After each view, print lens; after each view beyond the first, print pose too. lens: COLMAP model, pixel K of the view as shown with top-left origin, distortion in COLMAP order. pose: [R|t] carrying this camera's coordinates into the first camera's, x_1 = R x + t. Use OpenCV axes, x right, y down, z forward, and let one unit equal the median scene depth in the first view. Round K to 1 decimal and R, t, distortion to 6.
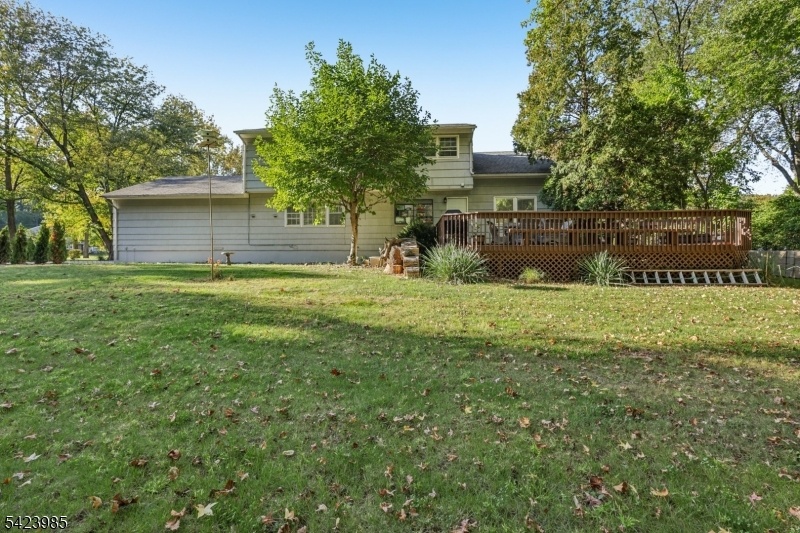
lens RADIAL K [[374.4, 0, 398.8], [0, 374.4, 253.0], [0, 0, 1]] dist [-0.002495, -0.000573]
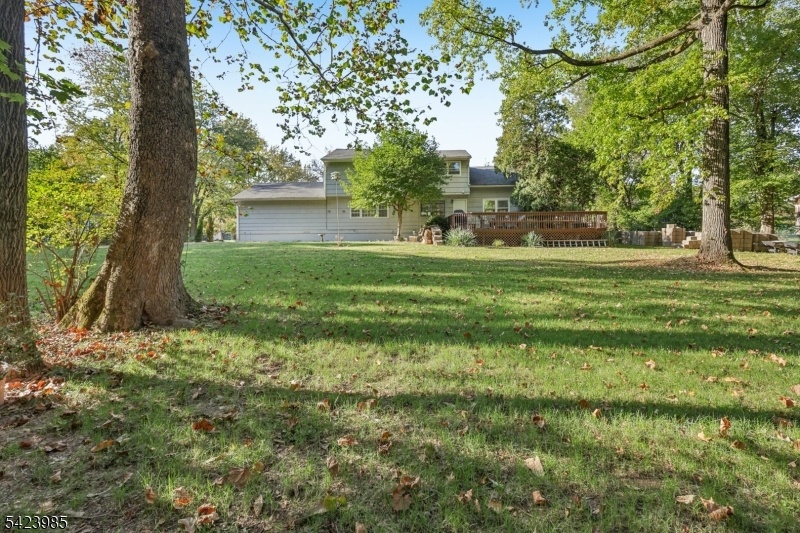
lens RADIAL K [[379.2, 0, 401.1], [0, 379.2, 230.3], [0, 0, 1]] dist [-0.000201, -0.000112]
pose [[0.999920, -0.004011, 0.011996, -0.126647], [0.004298, 0.999704, -0.023953, 0.022387], [-0.011896, 0.024003, 0.999641, -0.673588]]
